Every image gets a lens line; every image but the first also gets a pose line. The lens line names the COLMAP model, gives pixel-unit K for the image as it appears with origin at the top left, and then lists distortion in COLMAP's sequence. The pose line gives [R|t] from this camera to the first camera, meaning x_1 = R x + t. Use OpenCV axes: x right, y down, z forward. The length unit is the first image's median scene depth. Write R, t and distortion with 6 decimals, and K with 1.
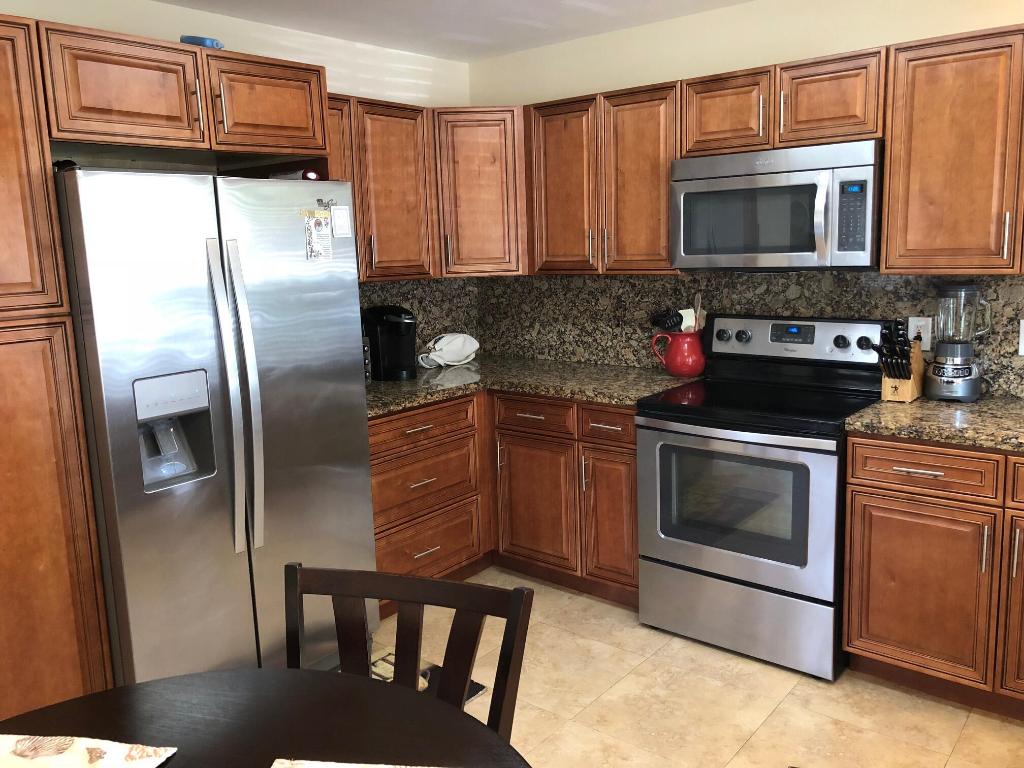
lens RADIAL K [[828.4, 0, 528.4], [0, 828.4, 376.0], [0, 0, 1]] dist [0.006396, -0.003069]
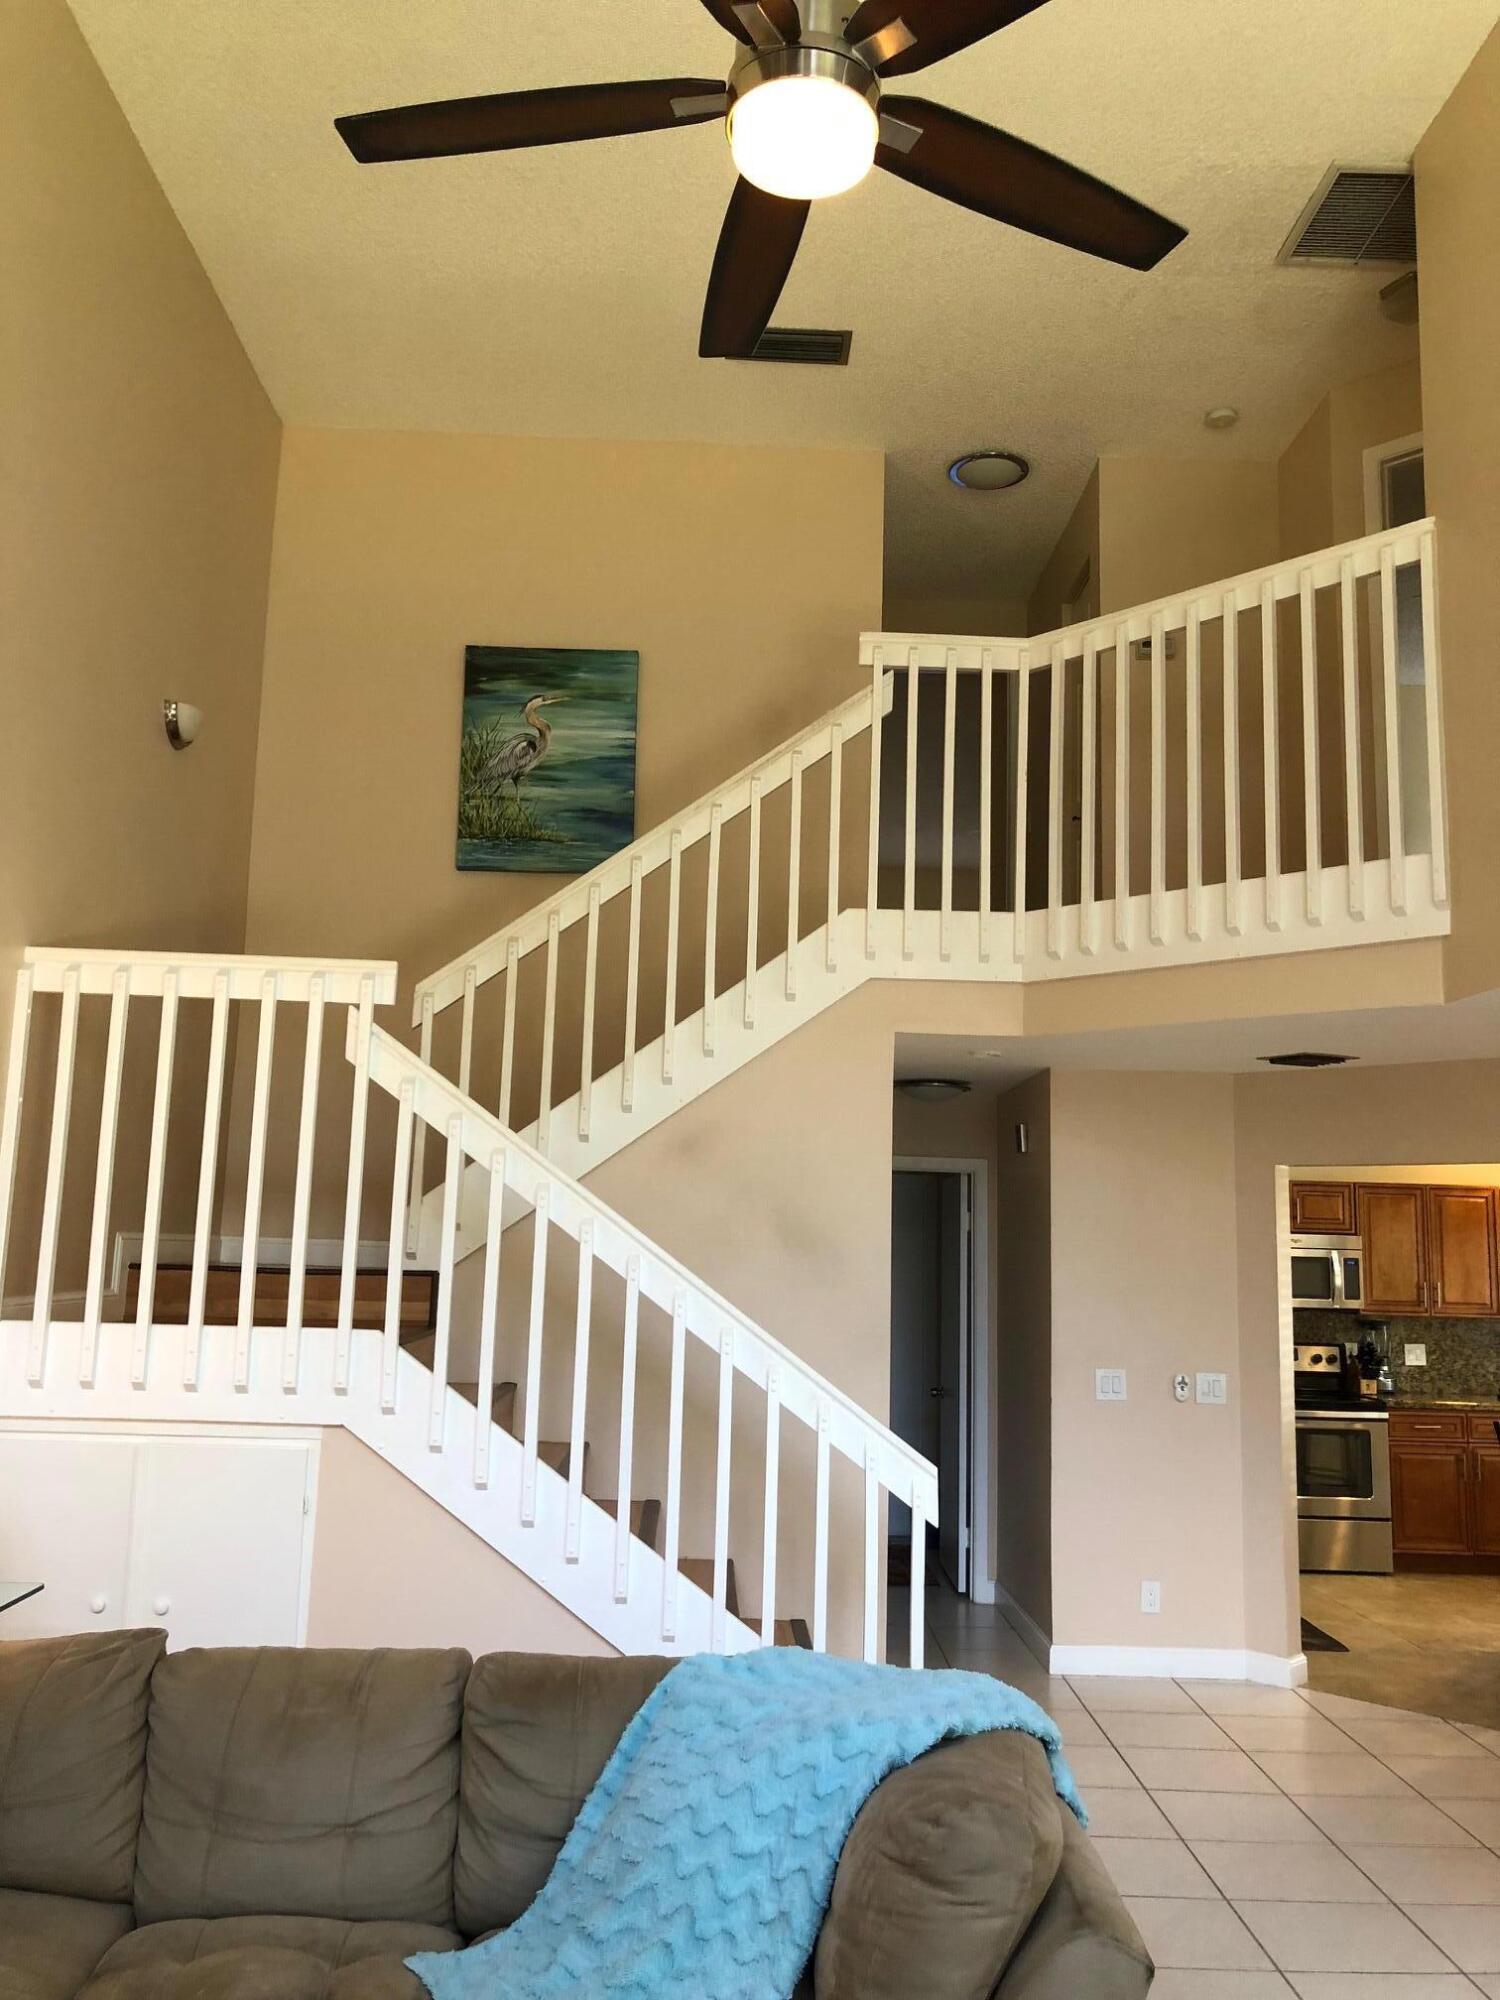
lens RADIAL K [[1618.0, 0, 752.0], [0, 1618.0, 965.1], [0, 0, 1]] dist [0.006396, -0.003069]
pose [[0.757320, 0.164948, 0.631869, -2.670343], [0.053260, 0.948751, -0.311504, 0.160347], [-0.650869, 0.269562, 0.709723, -0.709679]]
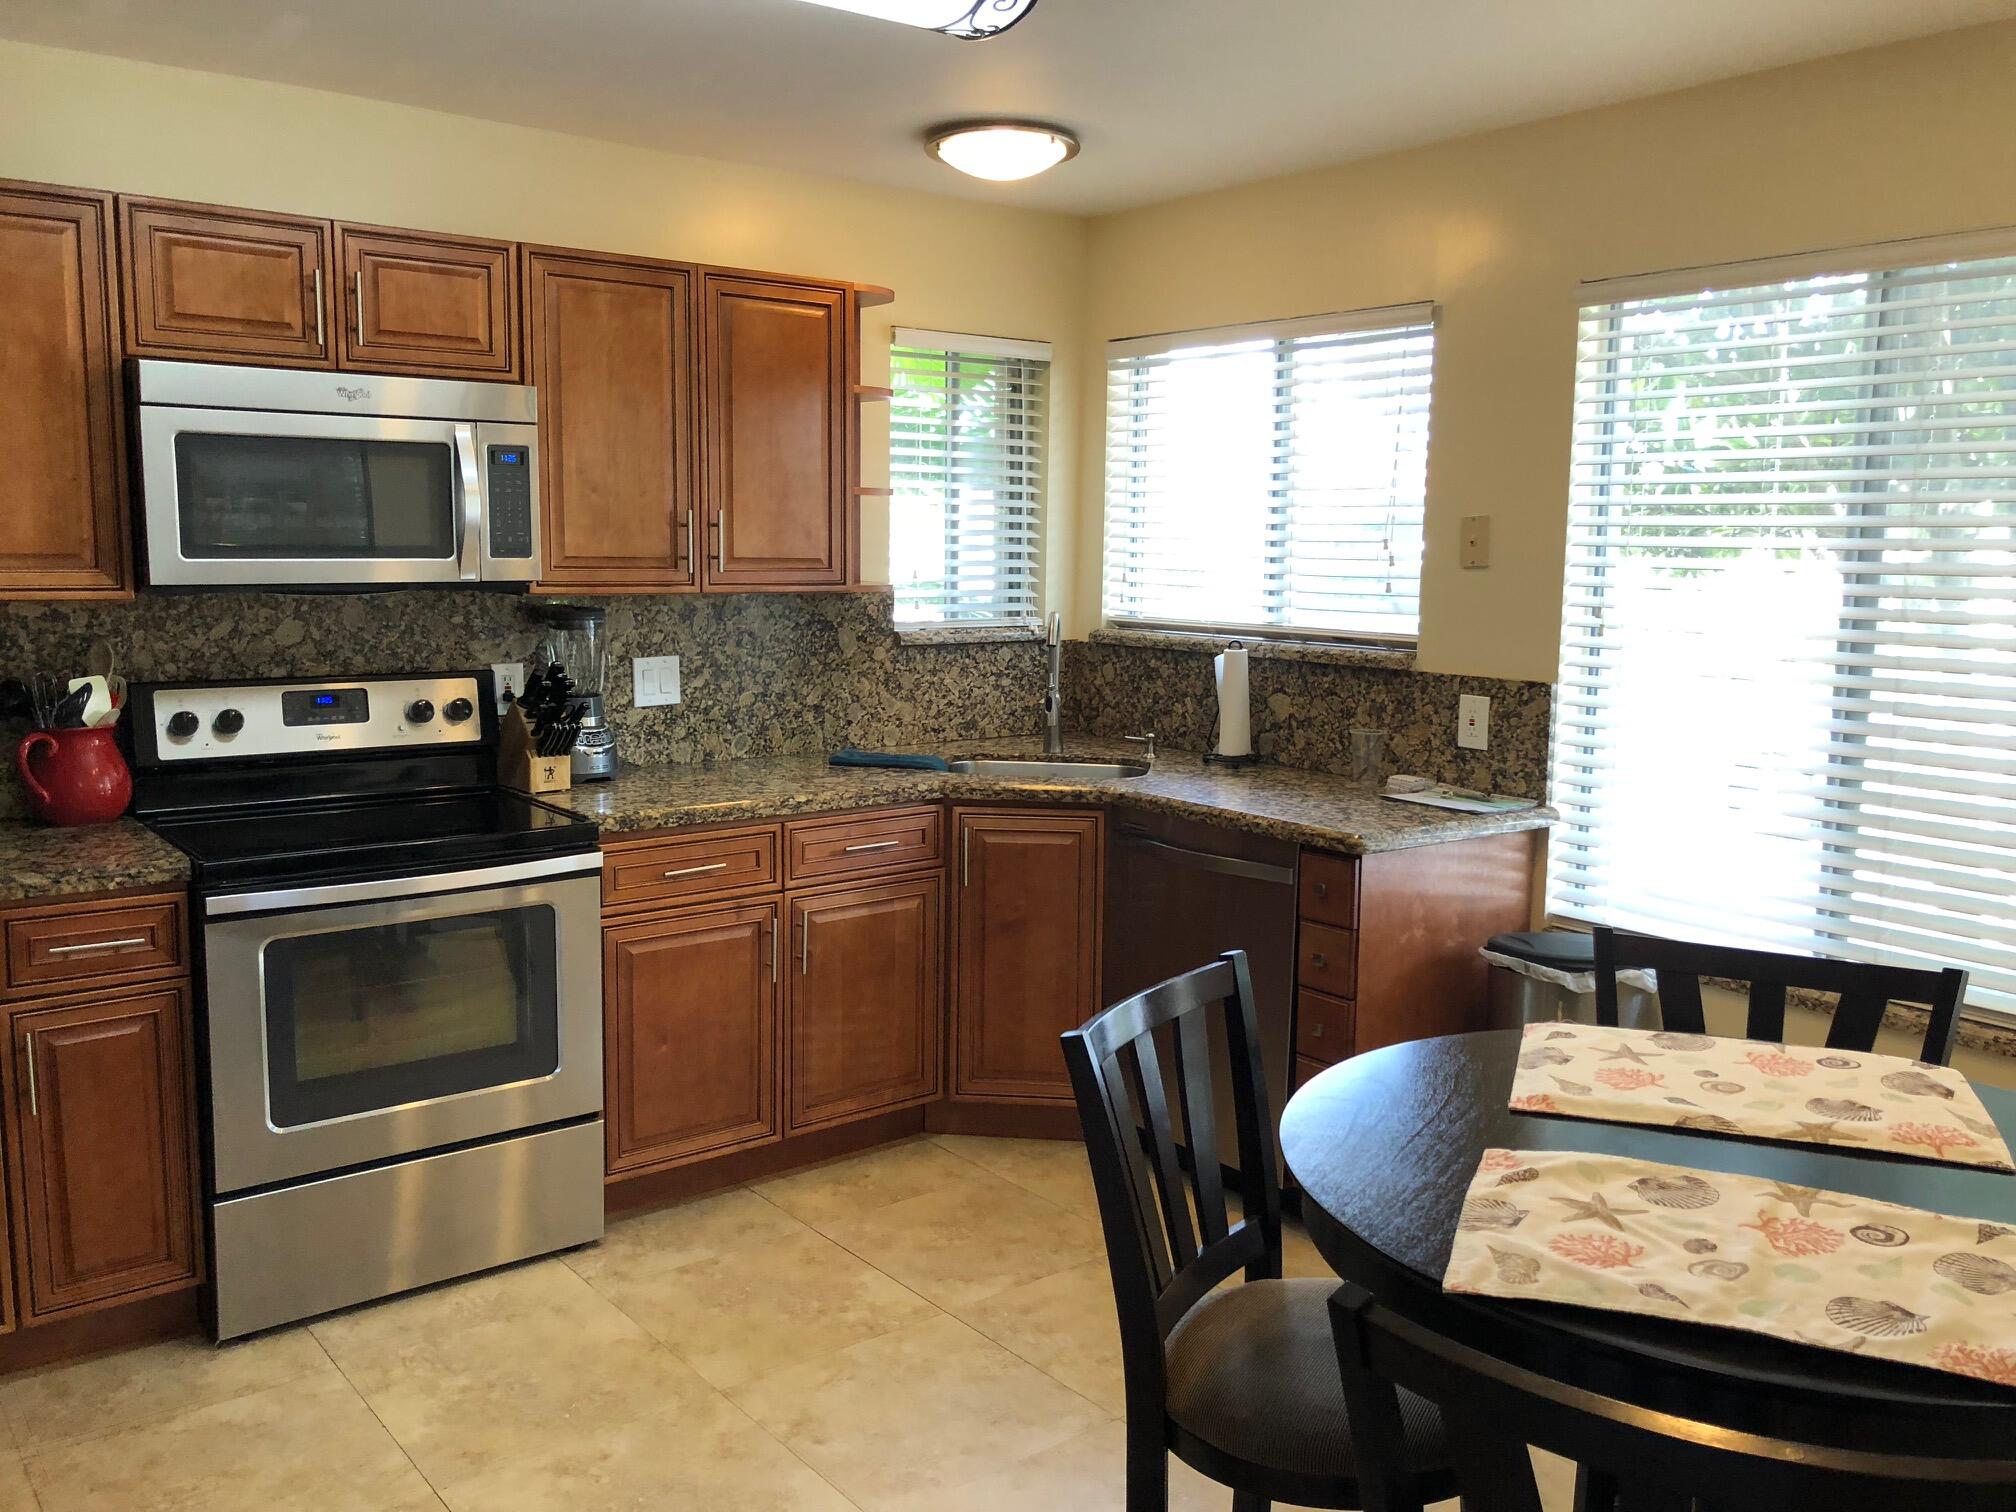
lens RADIAL K [[1631.0, 0, 1040.2], [0, 1631.0, 740.3], [0, 0, 1]] dist [0.006396, -0.003069]
pose [[0.207401, -0.086033, 0.974466, -0.721467], [0.138370, 0.988690, 0.057839, -0.030100], [-0.968421, 0.122841, 0.216960, 0.357908]]
